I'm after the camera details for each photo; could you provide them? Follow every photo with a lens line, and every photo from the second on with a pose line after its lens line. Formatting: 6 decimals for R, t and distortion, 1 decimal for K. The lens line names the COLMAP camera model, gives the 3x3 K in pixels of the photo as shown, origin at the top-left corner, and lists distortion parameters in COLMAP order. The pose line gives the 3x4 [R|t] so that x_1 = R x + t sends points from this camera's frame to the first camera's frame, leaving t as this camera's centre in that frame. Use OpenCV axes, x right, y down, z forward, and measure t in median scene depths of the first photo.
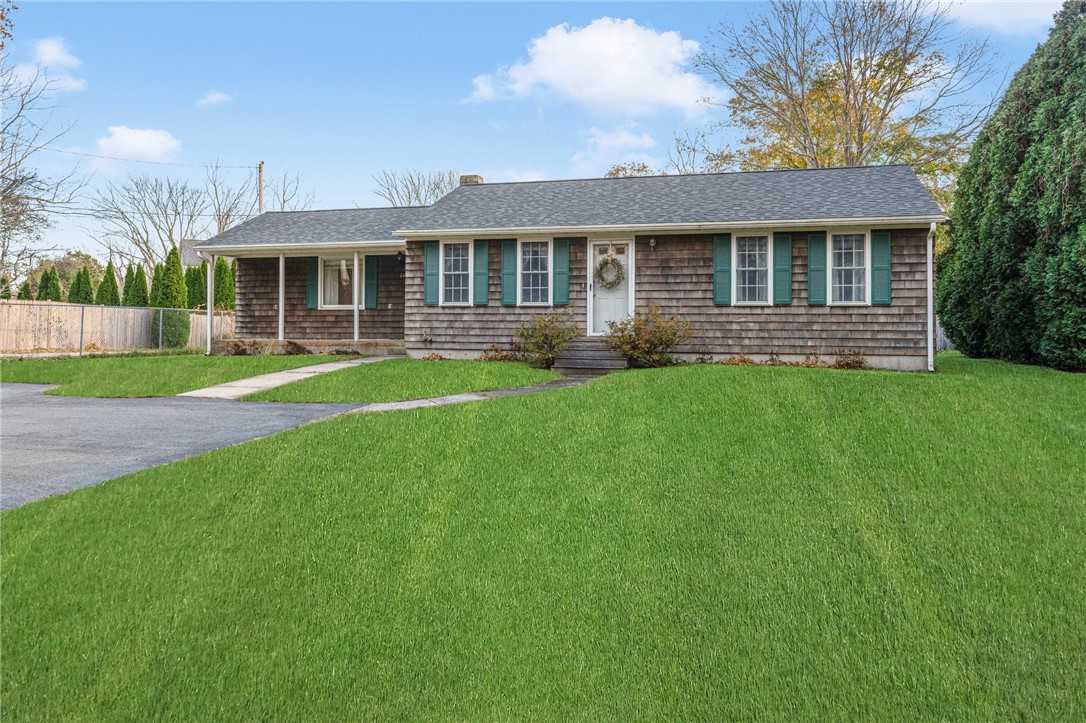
lens RADIAL K [[811.7, 0, 544.0], [0, 811.7, 308.6], [0, 0, 1]] dist [0.001359, 0.004228]
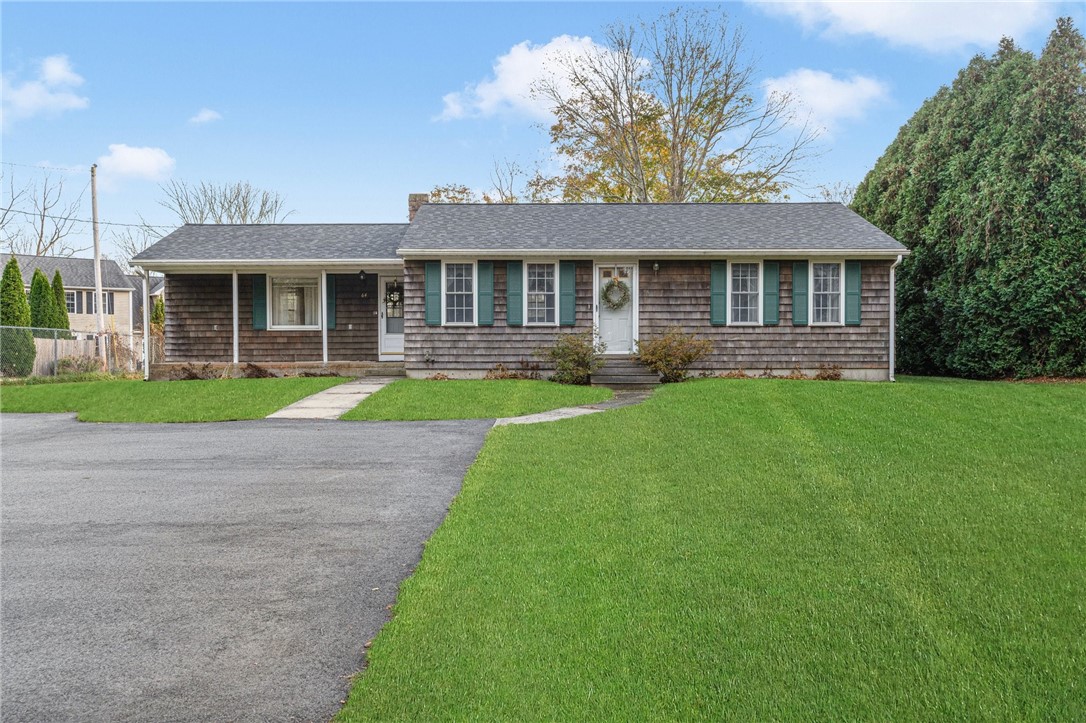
lens RADIAL K [[832.0, 0, 543.0], [0, 832.0, 361.5], [0, 0, 1]] dist [0.003697, 0.000423]
pose [[0.962055, -0.009473, 0.272691, -0.303101], [0.000493, 0.999456, 0.032983, 0.007119], [-0.272855, -0.031597, 0.961536, -0.019525]]
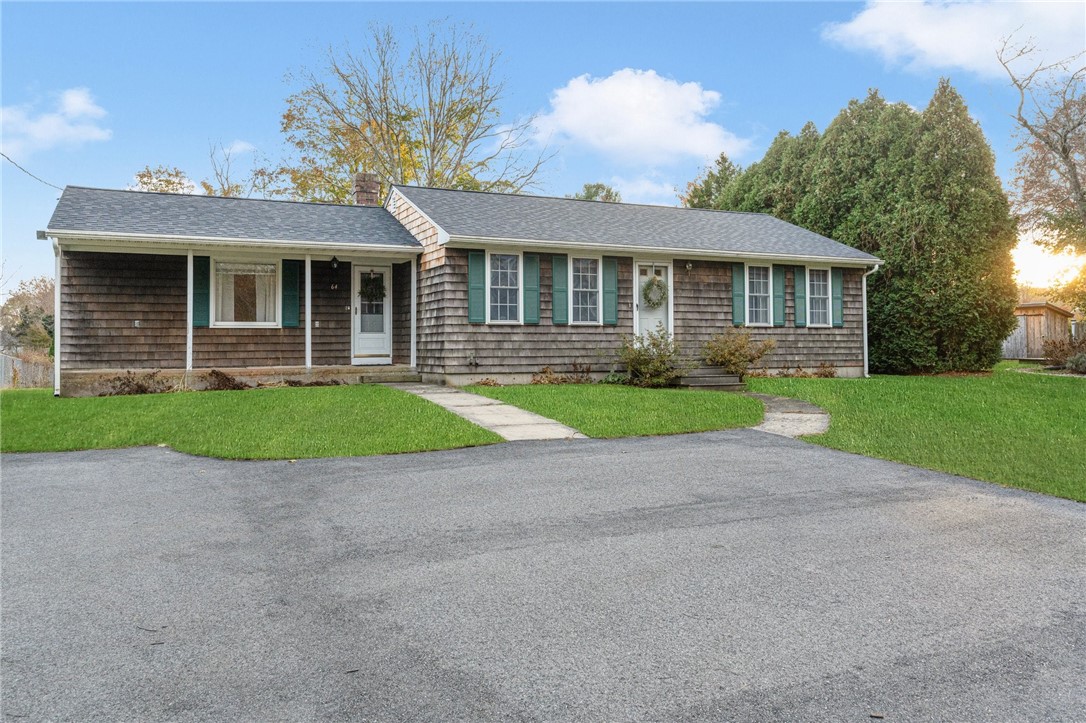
lens RADIAL K [[811.7, 0, 544.0], [0, 811.7, 308.6], [0, 0, 1]] dist [0.001359, 0.004228]
pose [[0.760130, 0.023009, 0.649364, -0.683961], [-0.003355, 0.999498, -0.031489, 0.007675], [-0.649762, 0.021757, 0.759826, 0.307203]]
